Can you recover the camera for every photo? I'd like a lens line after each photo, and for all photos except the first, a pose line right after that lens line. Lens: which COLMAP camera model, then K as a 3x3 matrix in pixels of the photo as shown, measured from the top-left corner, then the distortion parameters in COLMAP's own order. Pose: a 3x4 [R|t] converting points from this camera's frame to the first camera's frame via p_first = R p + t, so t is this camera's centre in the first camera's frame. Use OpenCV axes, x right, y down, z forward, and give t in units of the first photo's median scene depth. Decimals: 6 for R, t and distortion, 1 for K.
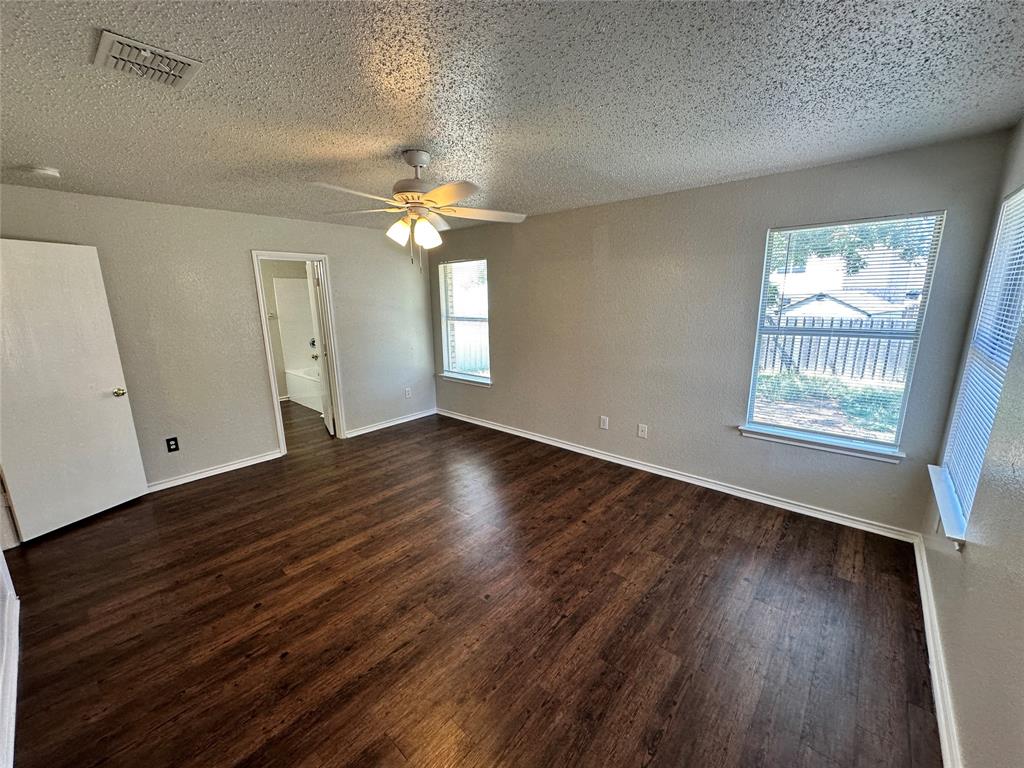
lens RADIAL K [[409.6, 0, 513.6], [0, 409.6, 388.4], [0, 0, 1]] dist [-0.003129, 0.000923]
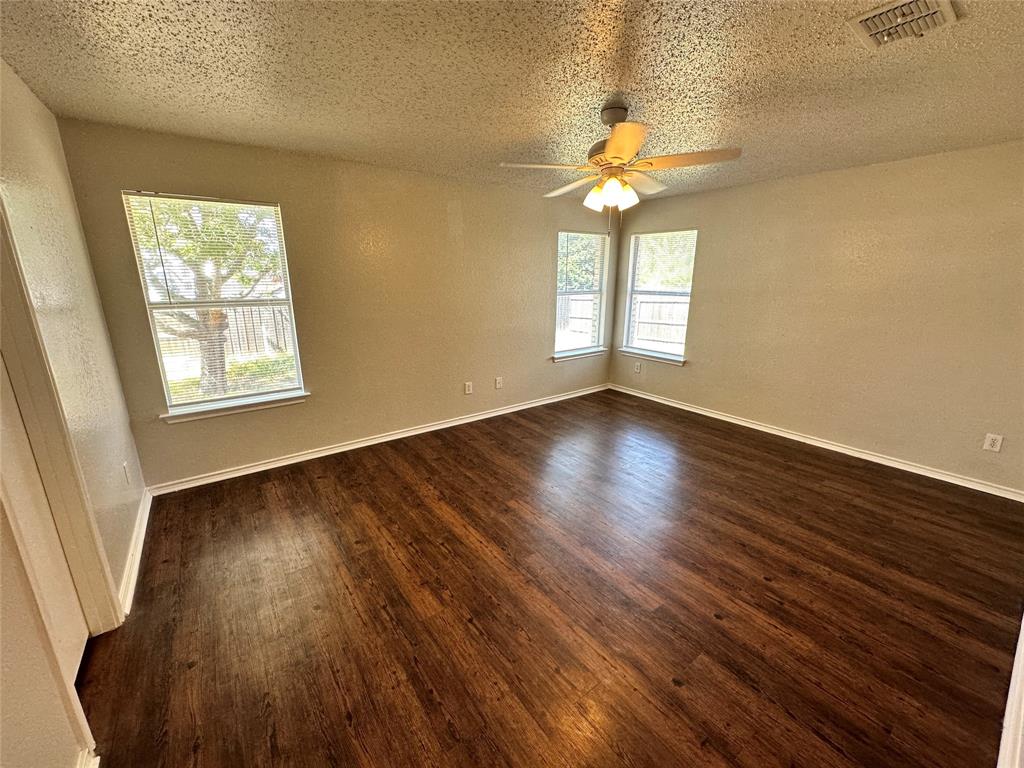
lens RADIAL K [[409.6, 0, 513.2], [0, 409.6, 381.1], [0, 0, 1]] dist [-0.003129, 0.000923]
pose [[0.208079, -0.227280, 0.951339, -1.053754], [0.211043, 0.960151, 0.183225, -0.145366], [-0.955073, 0.162648, 0.247753, 0.828125]]
